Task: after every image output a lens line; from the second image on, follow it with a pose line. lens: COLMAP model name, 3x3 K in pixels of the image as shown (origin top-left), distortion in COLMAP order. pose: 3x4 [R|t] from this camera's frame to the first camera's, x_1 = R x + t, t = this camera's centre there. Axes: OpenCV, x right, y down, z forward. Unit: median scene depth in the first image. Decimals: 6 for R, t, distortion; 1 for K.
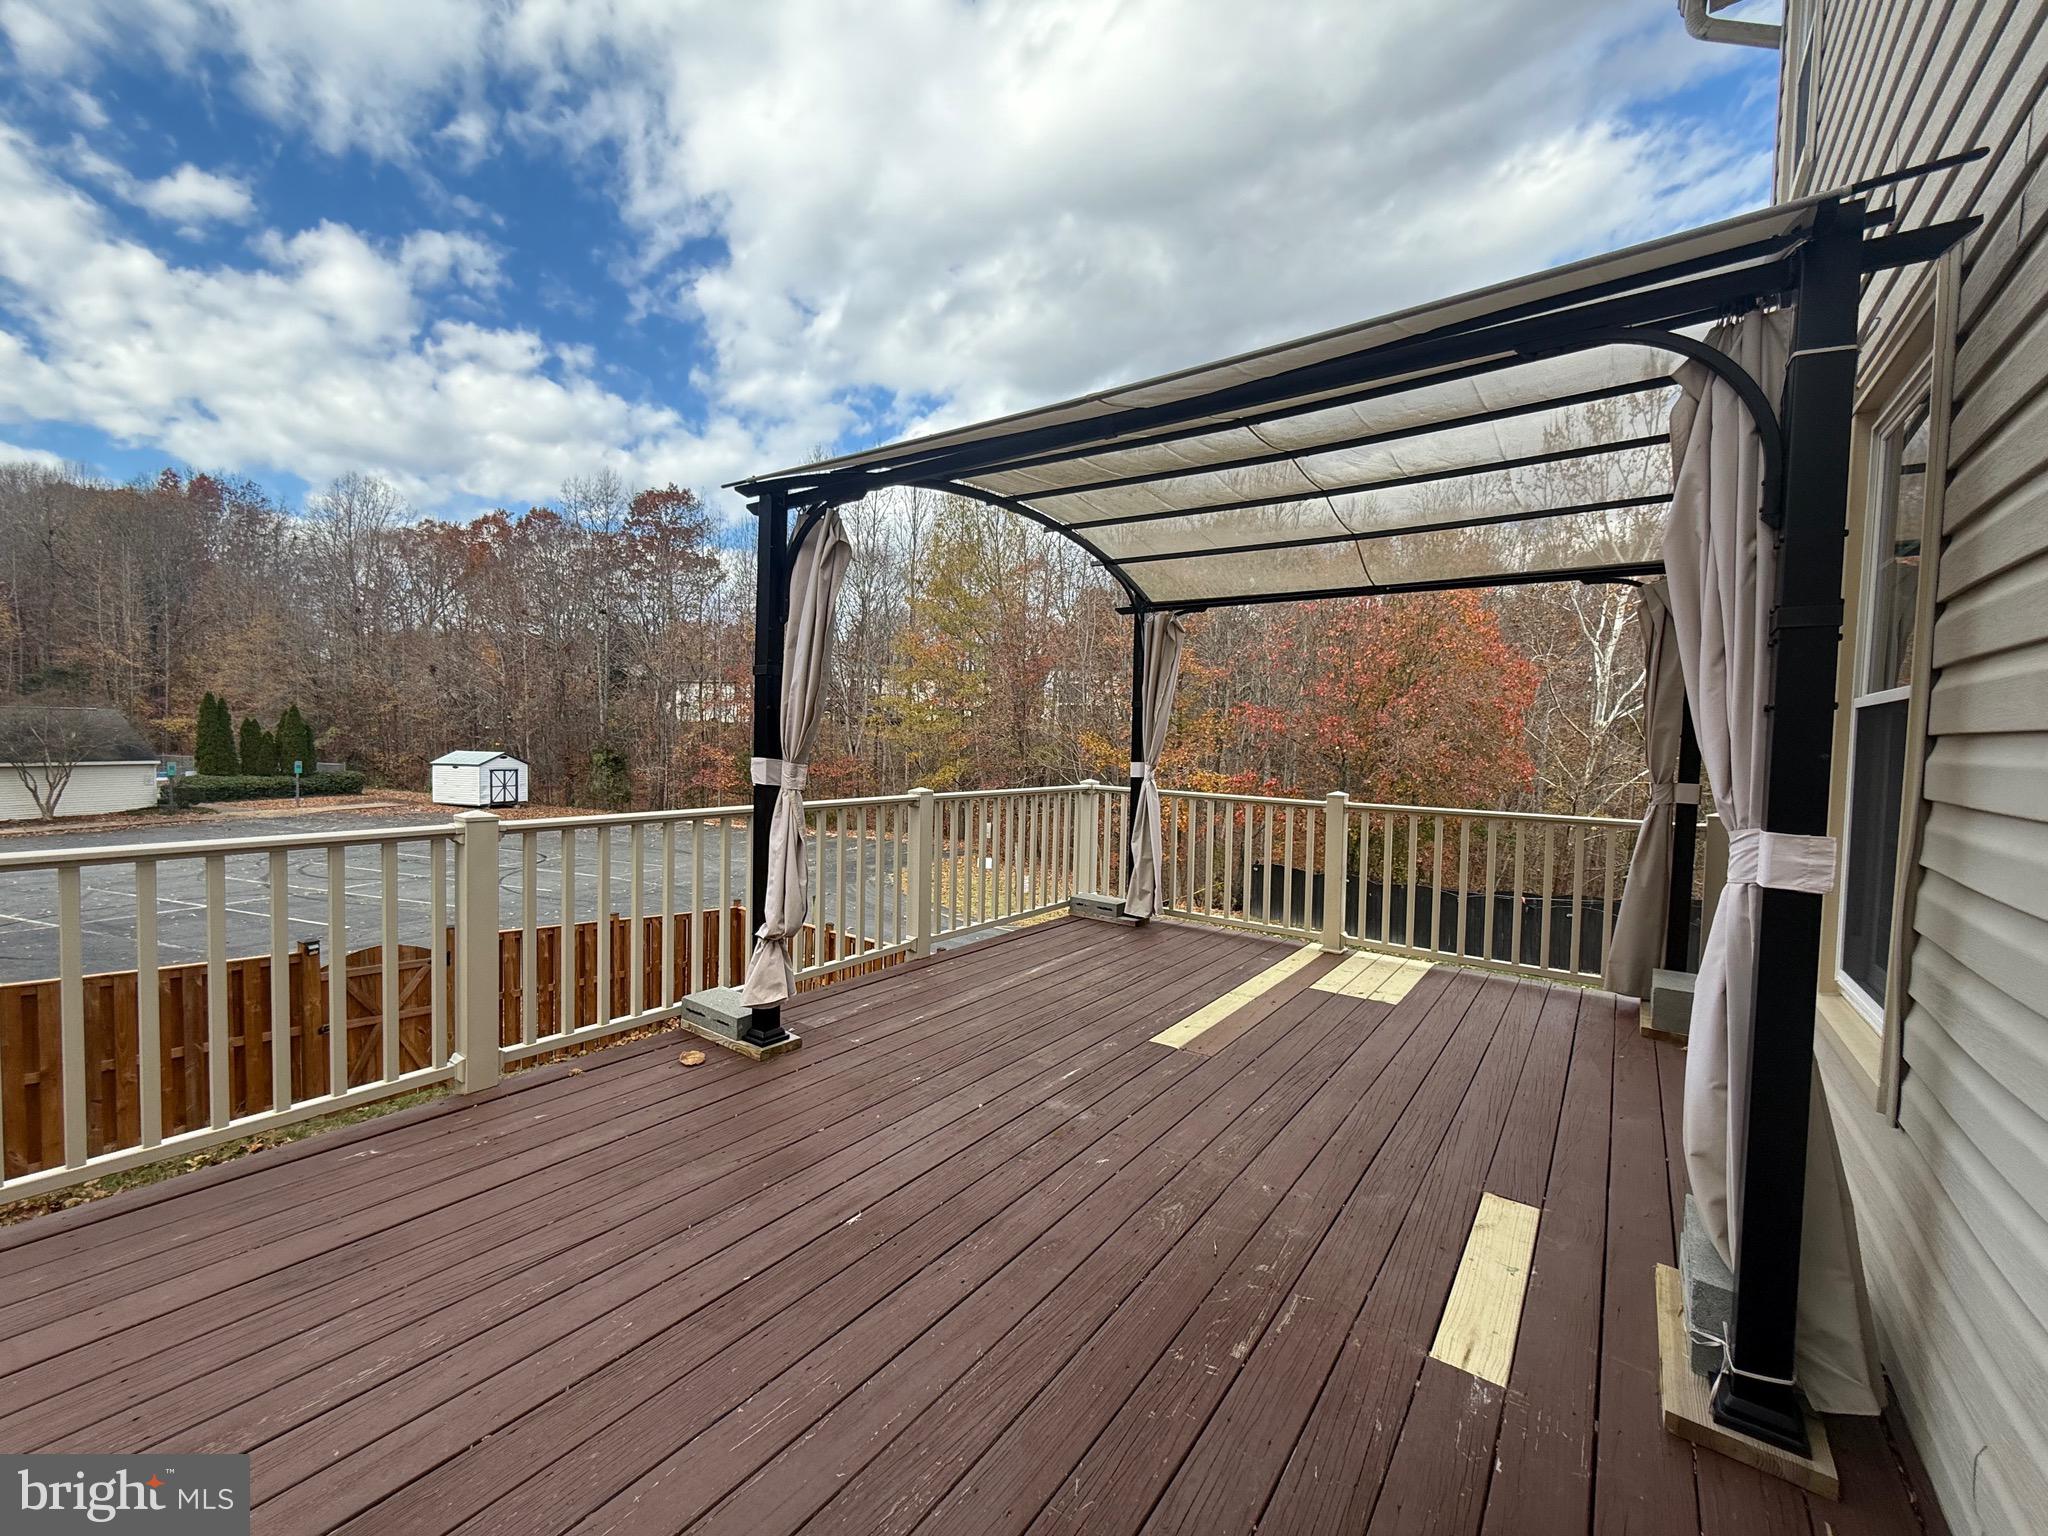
lens RADIAL K [[813.1, 0, 1018.4], [0, 813.1, 769.5], [0, 0, 1]] dist [0.000032, -0.000036]
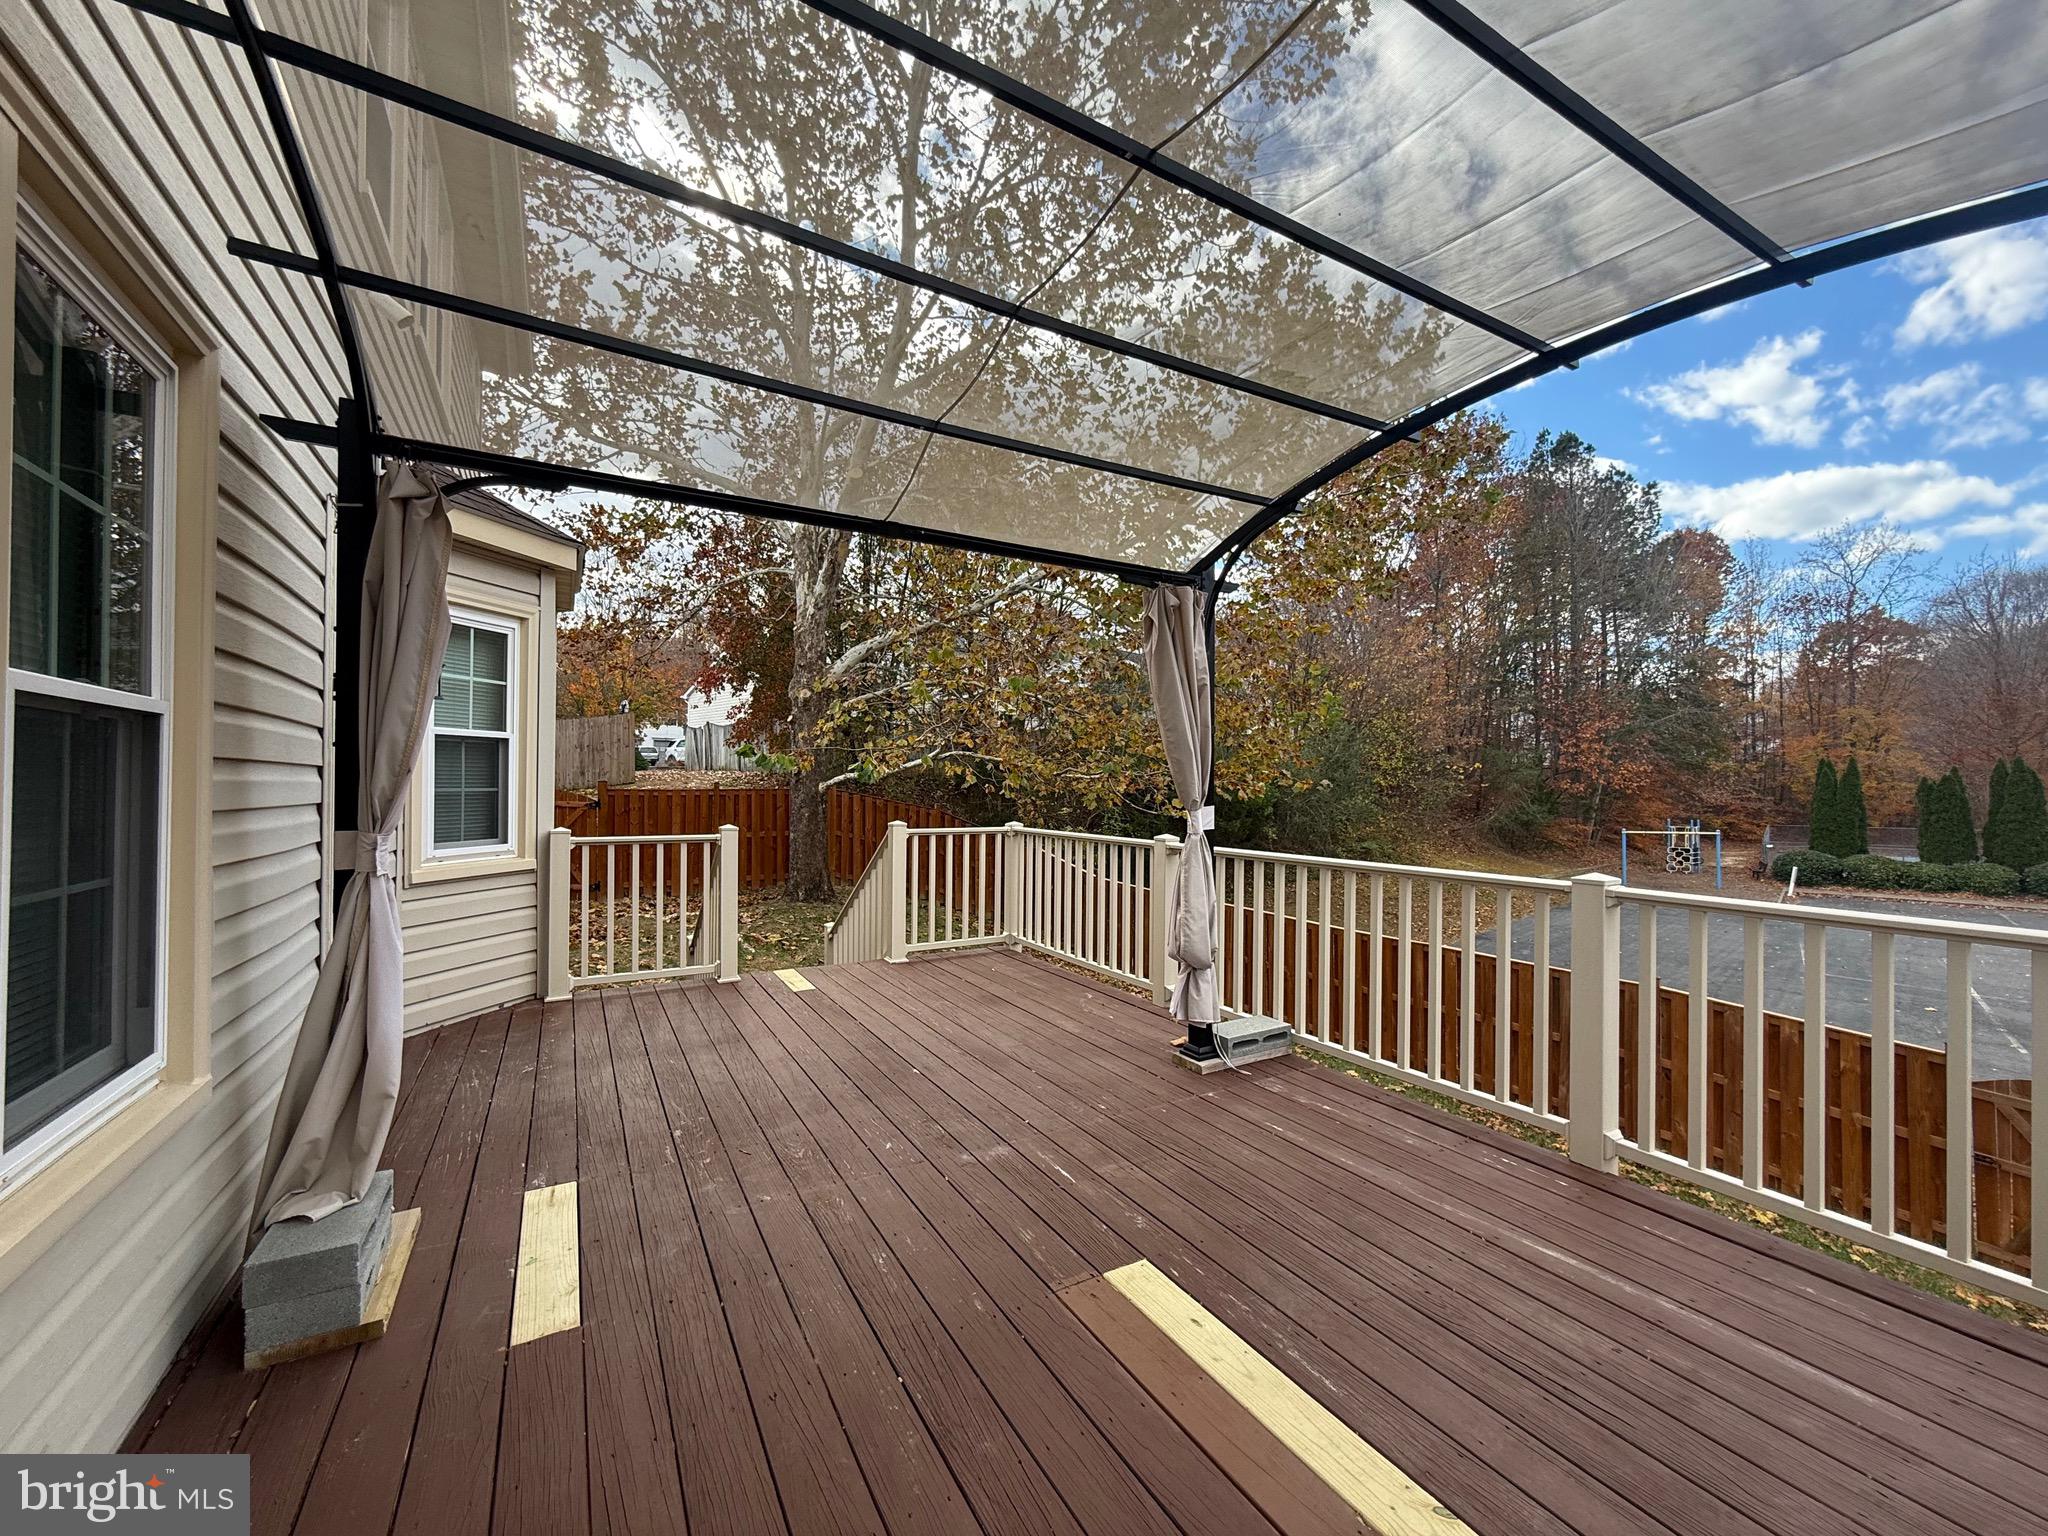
lens RADIAL K [[822.9, 0, 1031.5], [0, 822.9, 775.1], [0, 0, 1]] dist [0.000598, -0.000194]
pose [[-0.397197, -0.031959, -0.917177, 0.962863], [-0.049392, 0.998689, -0.013410, -0.028723], [0.916403, 0.039975, -0.398254, 1.421666]]
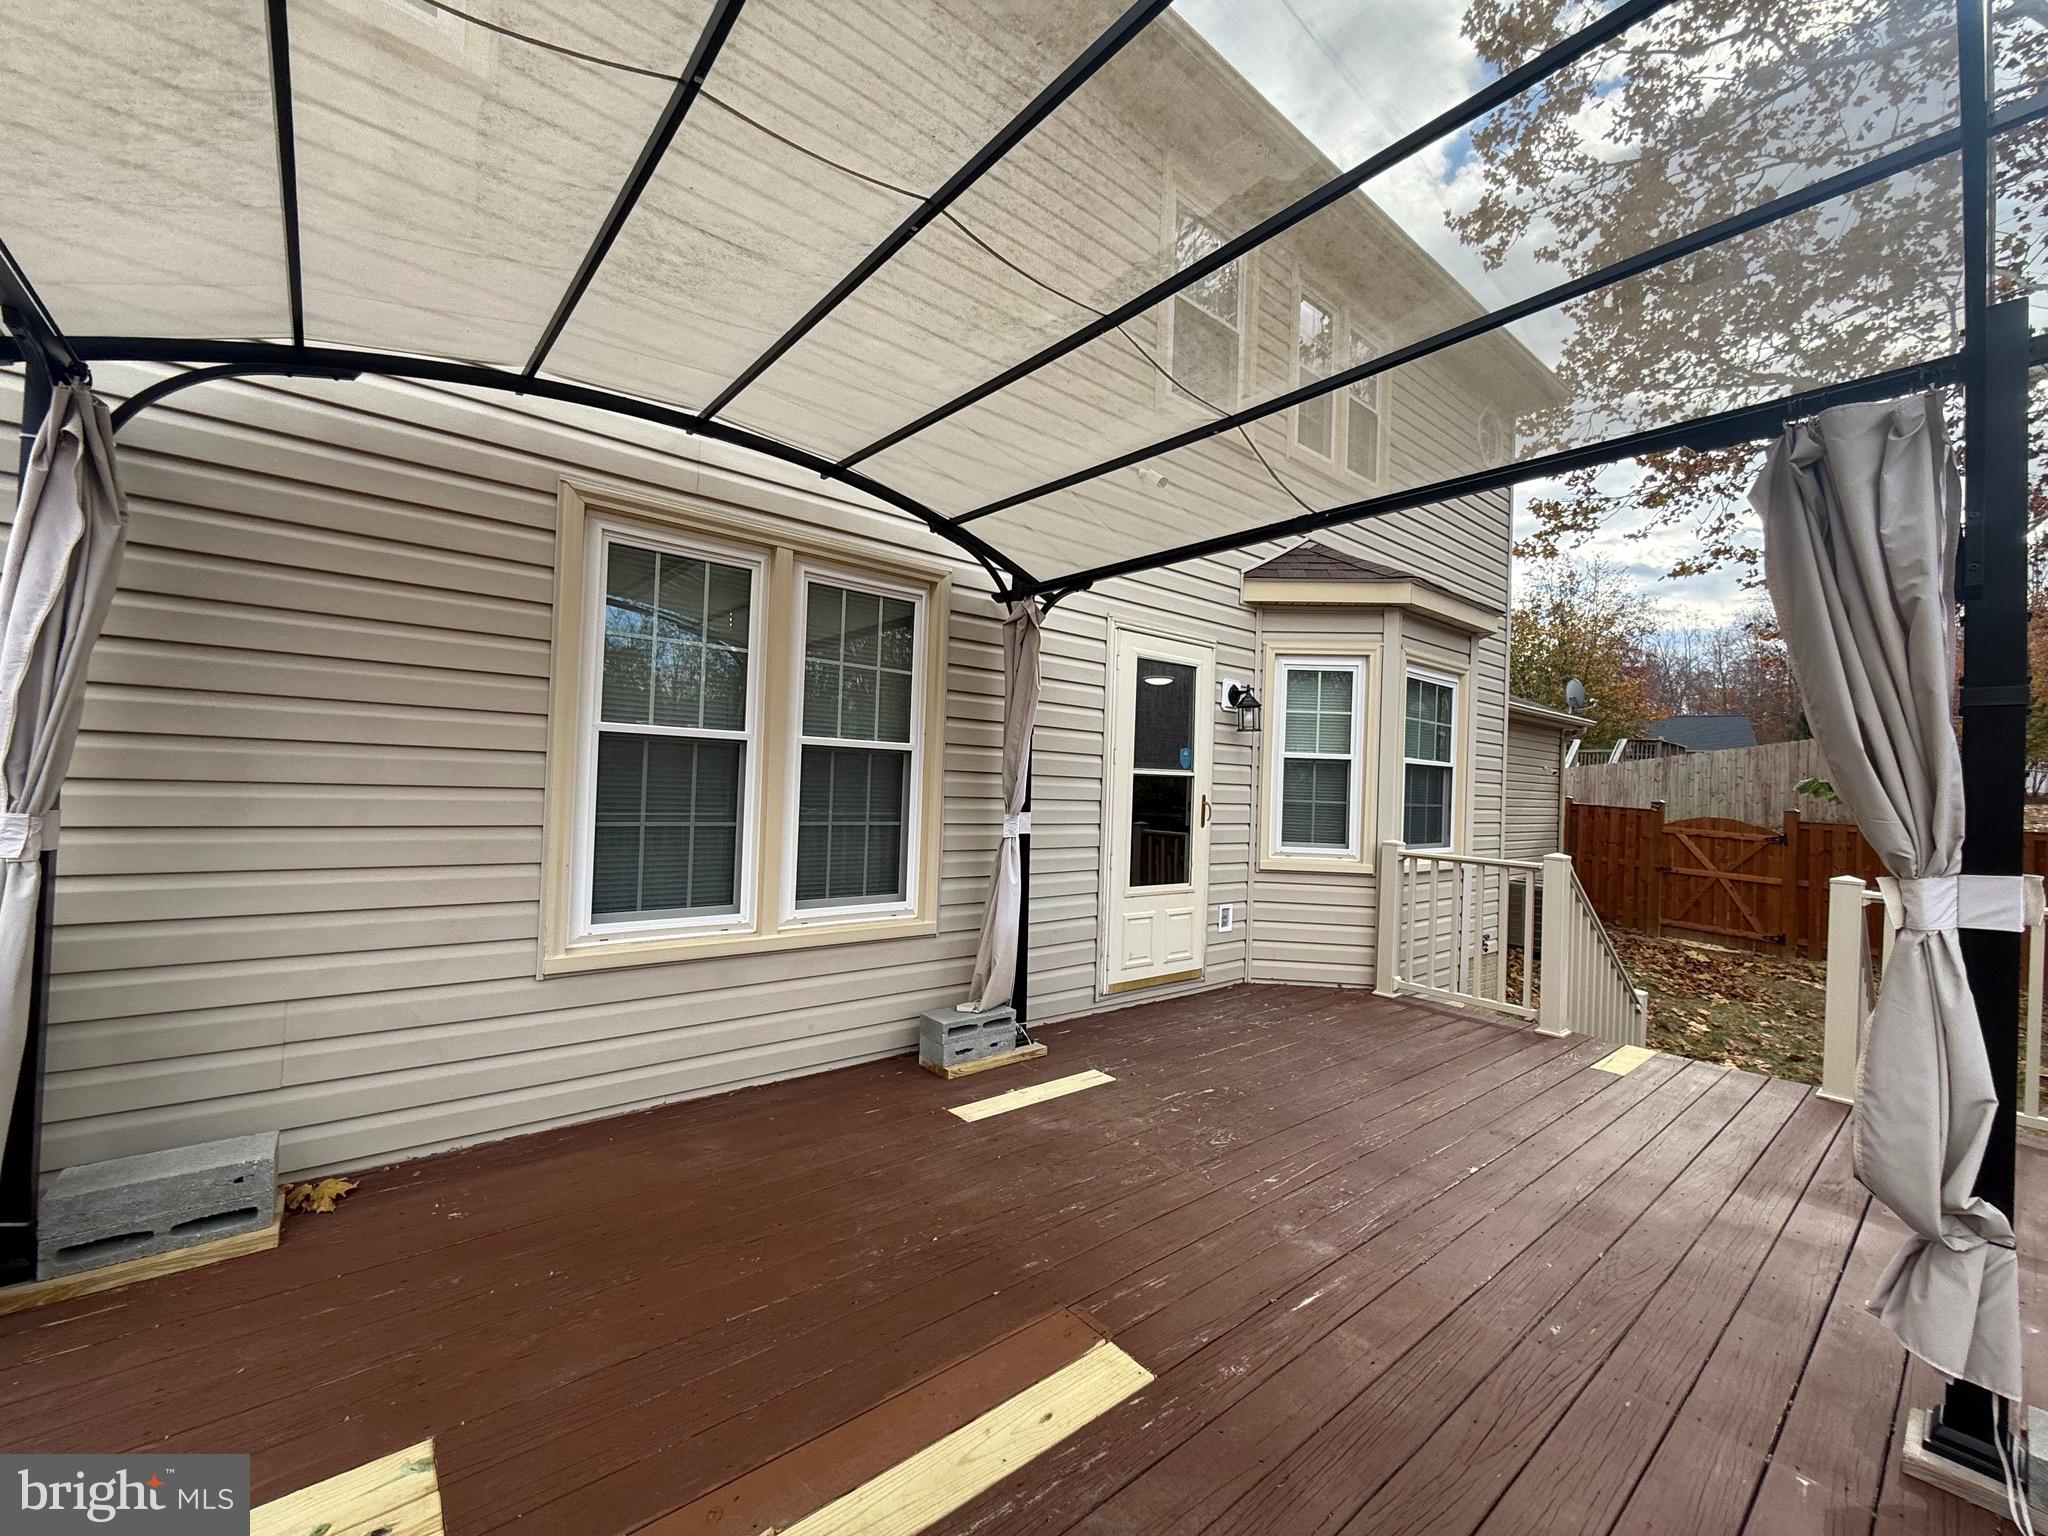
lens RADIAL K [[822.9, 0, 1031.5], [0, 822.9, 775.1], [0, 0, 1]] dist [0.000598, -0.000194]
pose [[-0.971532, -0.058348, 0.229612, 0.170675], [-0.050755, 0.997955, 0.038844, -0.072318], [-0.231409, 0.026085, -0.972507, 1.856037]]
